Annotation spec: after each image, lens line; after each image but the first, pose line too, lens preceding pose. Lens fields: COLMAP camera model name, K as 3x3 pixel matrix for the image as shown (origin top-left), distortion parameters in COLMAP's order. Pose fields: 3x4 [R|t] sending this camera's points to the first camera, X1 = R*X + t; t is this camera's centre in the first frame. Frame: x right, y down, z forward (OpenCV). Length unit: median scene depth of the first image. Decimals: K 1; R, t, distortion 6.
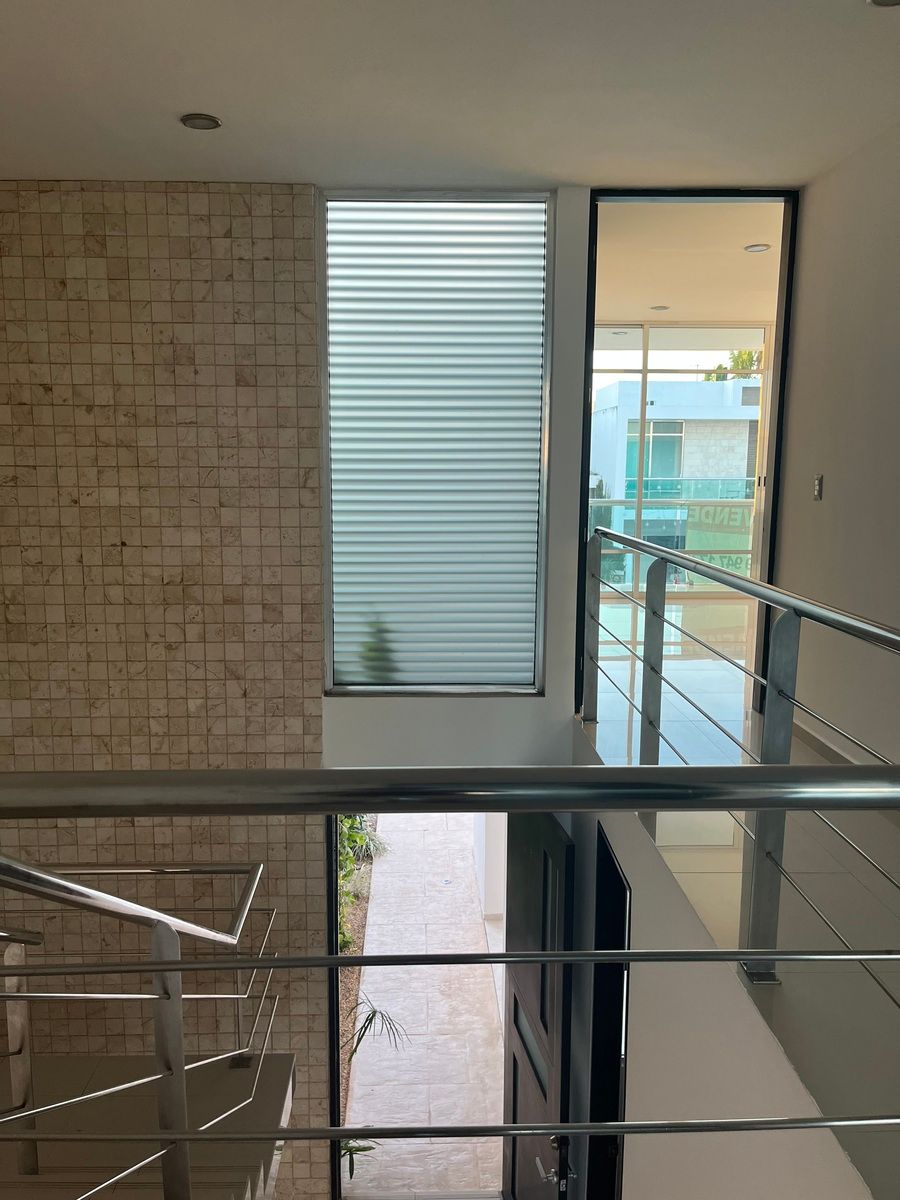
lens RADIAL K [[921.9, 0, 447.7], [0, 921.9, 611.3], [0, 0, 1]] dist [0.053604, -0.061941]
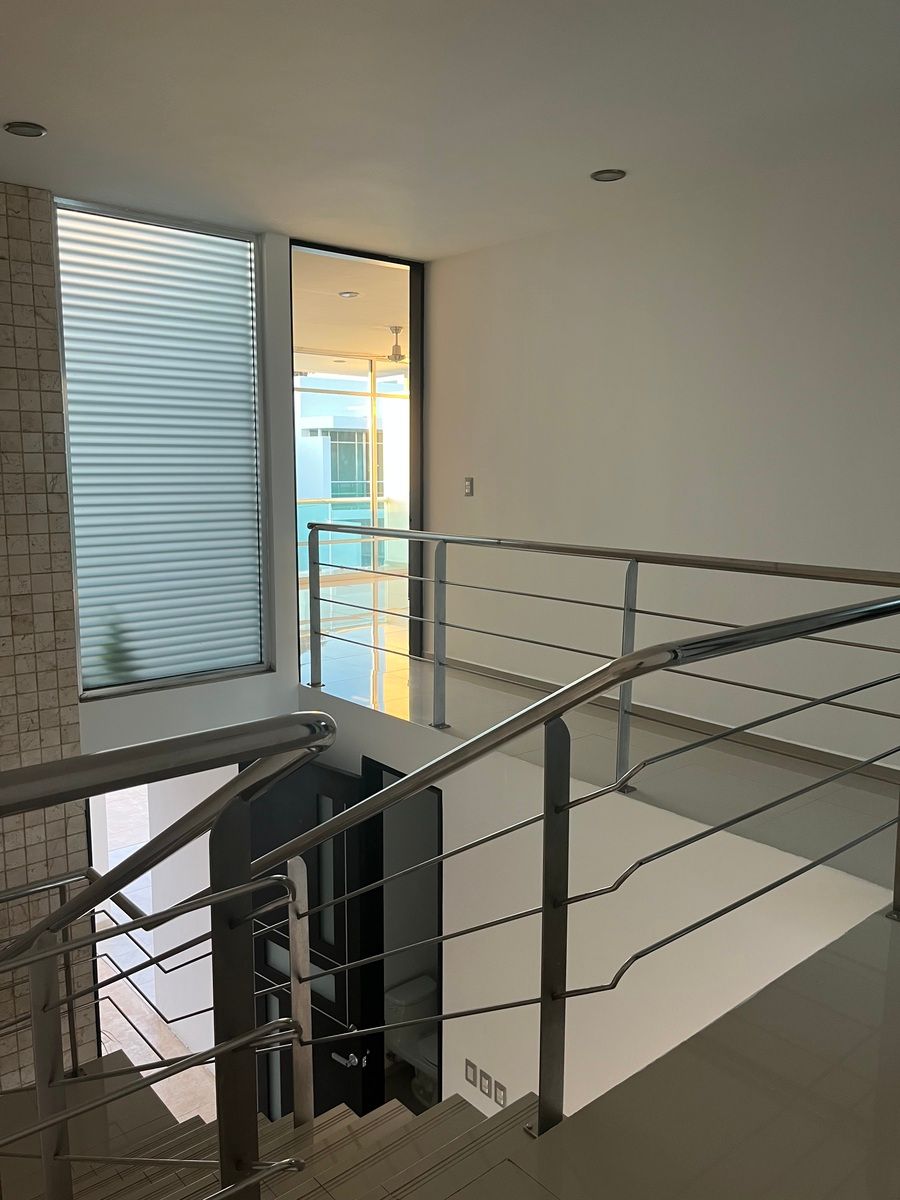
lens RADIAL K [[921.9, 0, 445.3], [0, 921.9, 615.4], [0, 0, 1]] dist [0.053604, -0.061941]
pose [[0.773903, -0.101058, 0.625189, -0.457888], [0.102985, 0.994128, 0.033213, 0.006176], [-0.624874, 0.038682, 0.779767, -0.031243]]
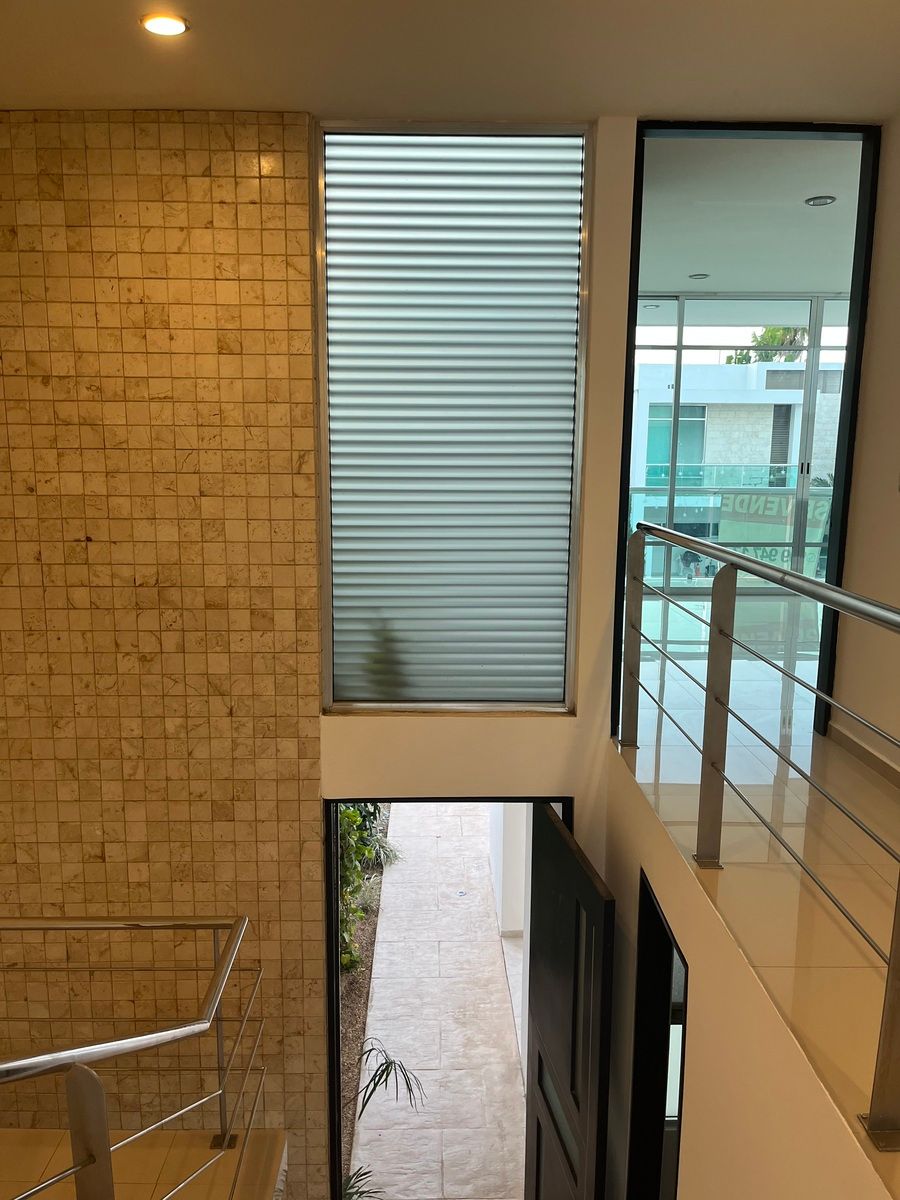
lens RADIAL K [[921.9, 0, 456.7], [0, 921.9, 617.9], [0, 0, 1]] dist [0.053604, -0.061941]
pose [[0.999972, 0.004272, -0.006075, -0.002661], [-0.004136, 0.999742, 0.022320, -0.019905], [0.006168, -0.022294, 0.999732, 0.138357]]
